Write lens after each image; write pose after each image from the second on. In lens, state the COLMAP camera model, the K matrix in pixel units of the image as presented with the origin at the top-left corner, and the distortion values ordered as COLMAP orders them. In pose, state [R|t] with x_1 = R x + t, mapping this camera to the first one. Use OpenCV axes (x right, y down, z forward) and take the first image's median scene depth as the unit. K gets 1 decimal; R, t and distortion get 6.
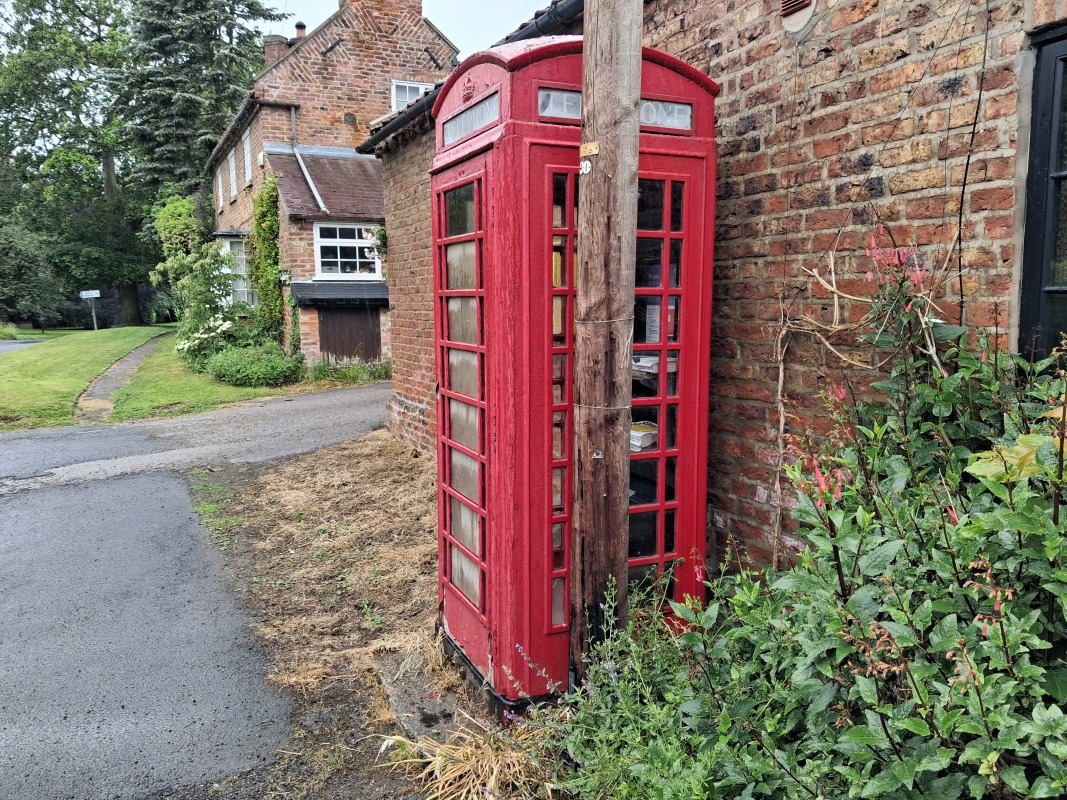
lens RADIAL K [[824.1, 0, 533.5], [0, 824.1, 400.0], [0, 0, 1]] dist [0.055426, -0.005606]
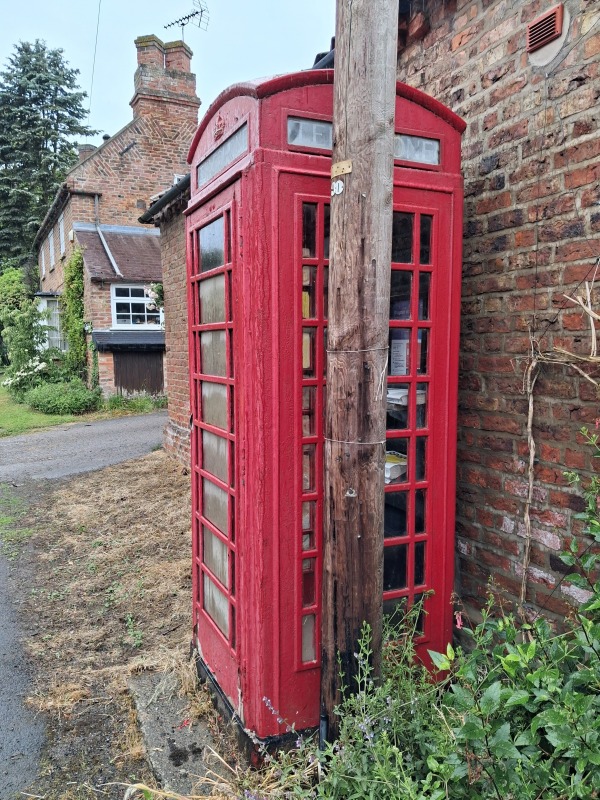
lens RADIAL K [[617.9, 0, 286.3], [0, 617.9, 397.4], [0, 0, 1]] dist [0.055426, -0.005606]
pose [[0.999999, -0.000829, 0.000673, 0.003183], [0.000856, 0.999149, -0.041240, -0.010878], [-0.000638, 0.041241, 0.999149, 0.236275]]
